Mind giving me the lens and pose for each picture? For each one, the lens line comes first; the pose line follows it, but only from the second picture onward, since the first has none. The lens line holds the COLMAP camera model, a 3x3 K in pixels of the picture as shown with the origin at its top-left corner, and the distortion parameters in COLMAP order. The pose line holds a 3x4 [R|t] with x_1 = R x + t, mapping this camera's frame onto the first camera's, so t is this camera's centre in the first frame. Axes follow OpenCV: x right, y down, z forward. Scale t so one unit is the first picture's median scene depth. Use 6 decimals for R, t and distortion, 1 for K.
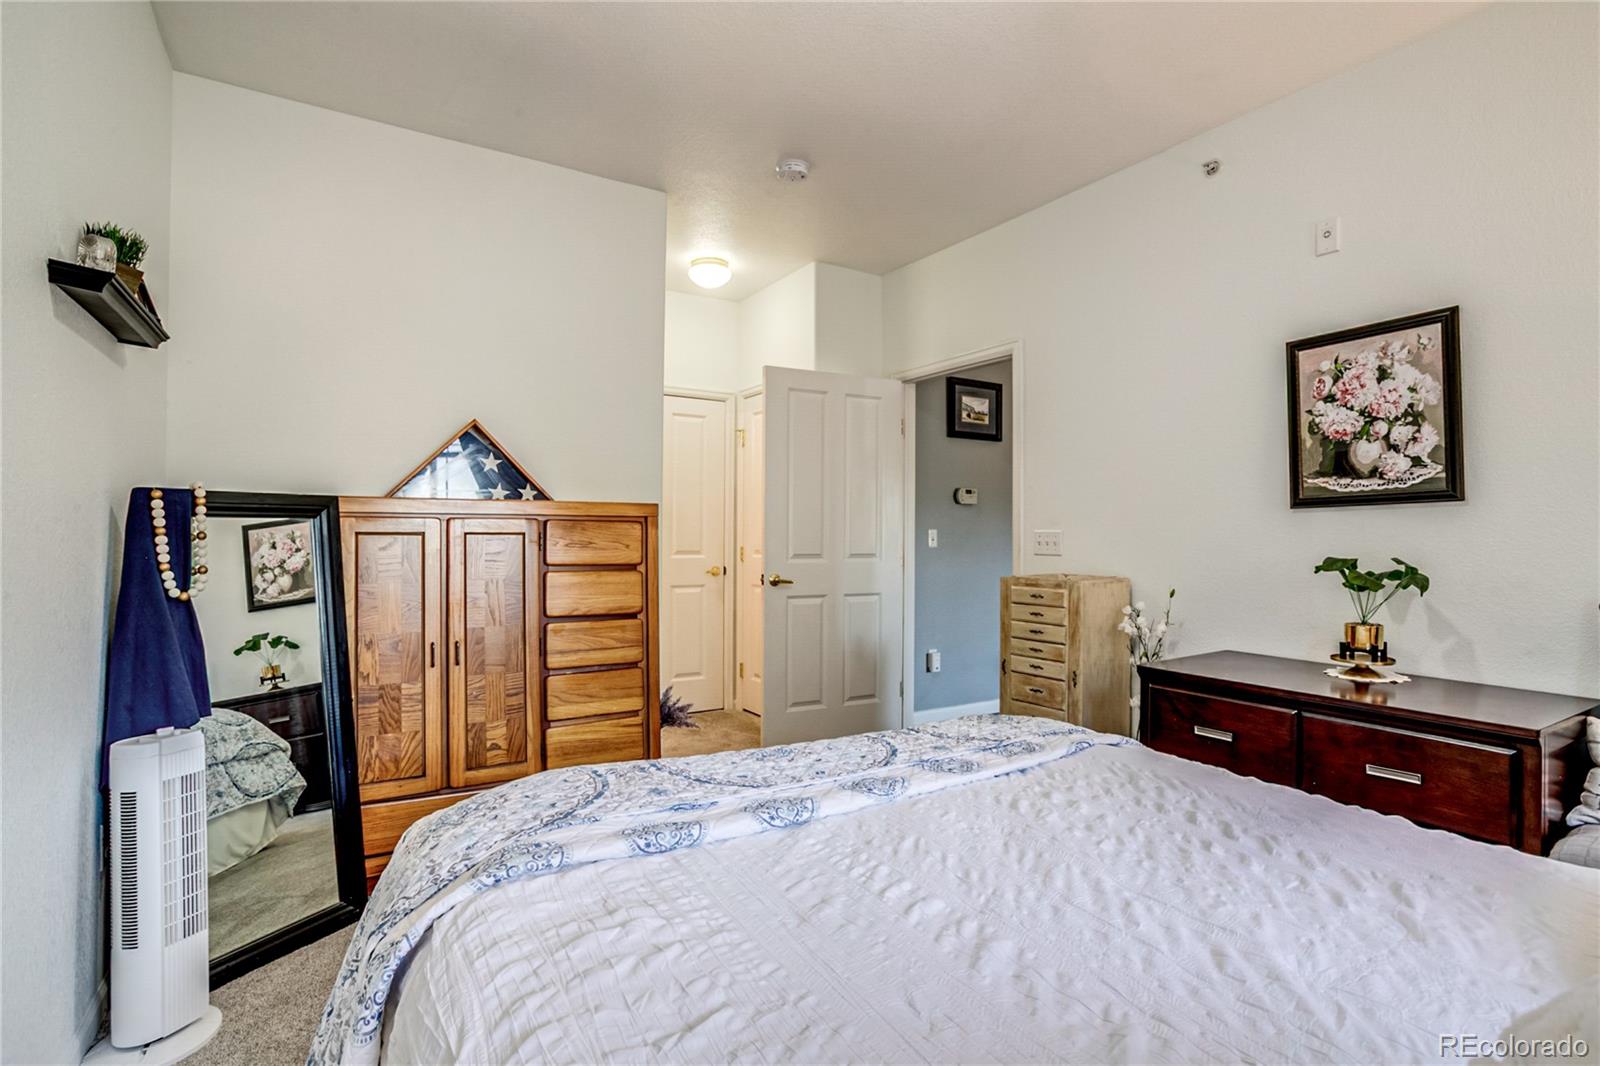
lens RADIAL K [[768.0, 0, 793.4], [0, 768.0, 538.0], [0, 0, 1]] dist [-0.021345, 0.001213]
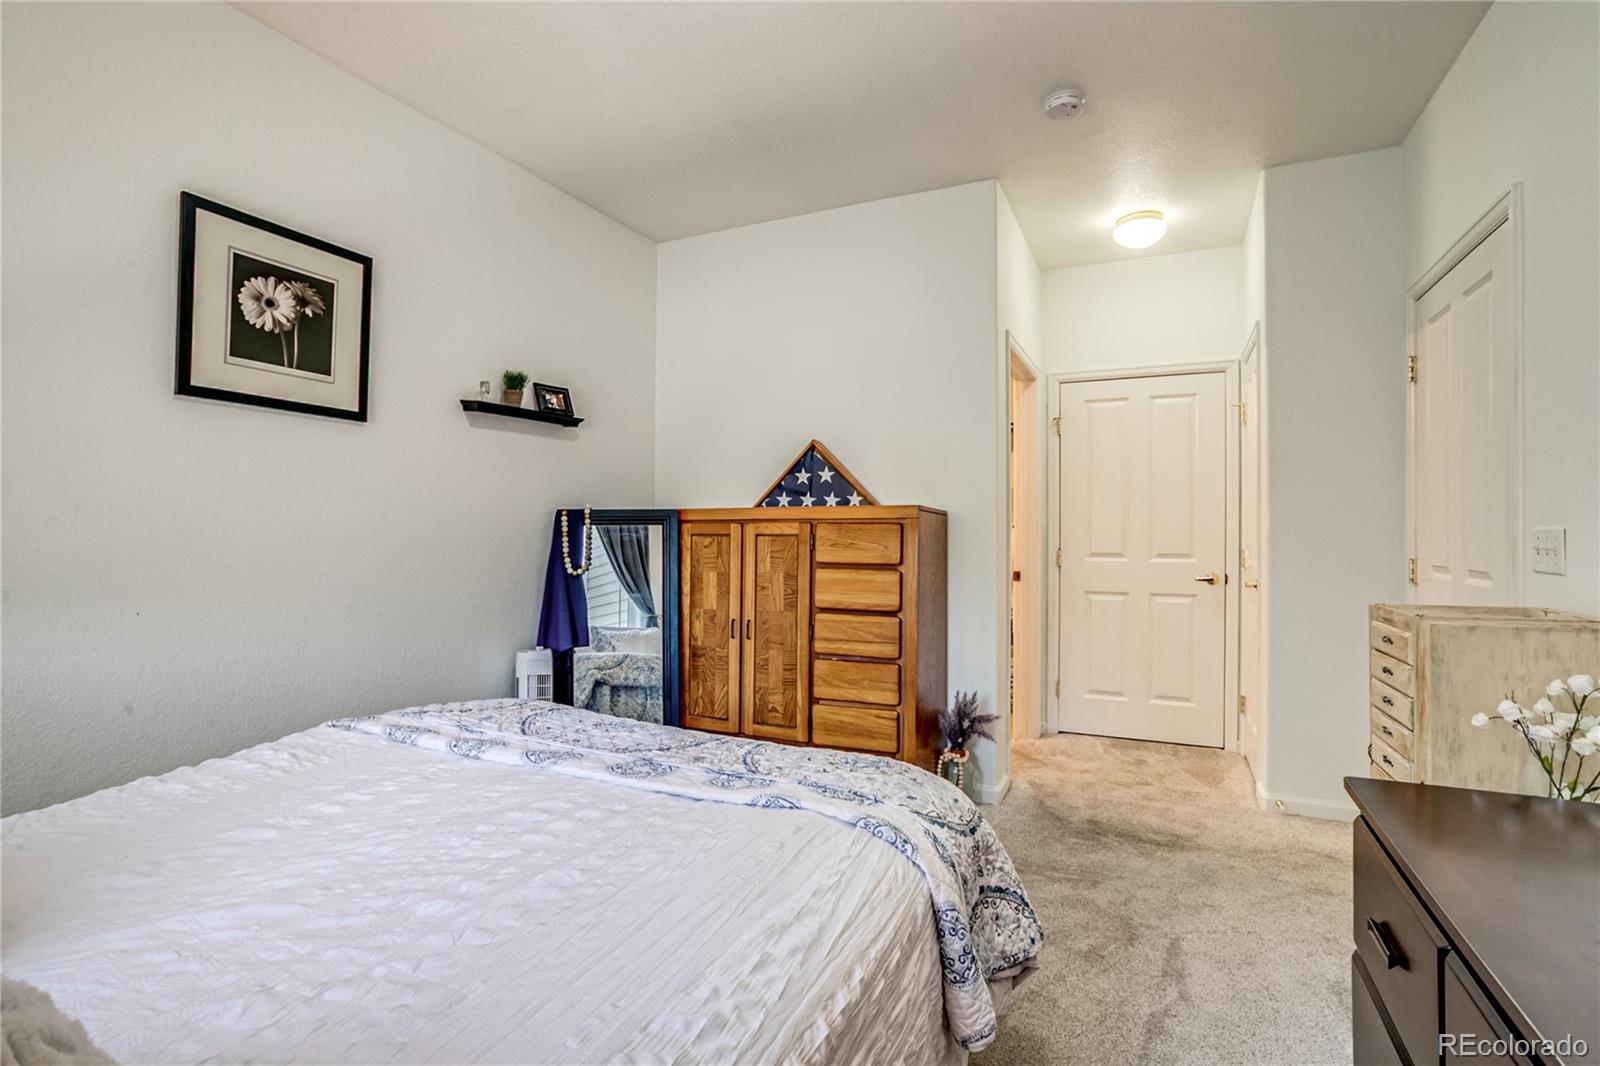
lens RADIAL K [[768.0, 0, 788.8], [0, 768.0, 525.1], [0, 0, 1]] dist [-0.021345, 0.001213]
pose [[0.539490, -0.013130, -0.841890, 0.641611], [-0.001156, 0.999866, -0.016334, -0.001627], [0.841991, 0.009785, 0.539402, 0.348419]]
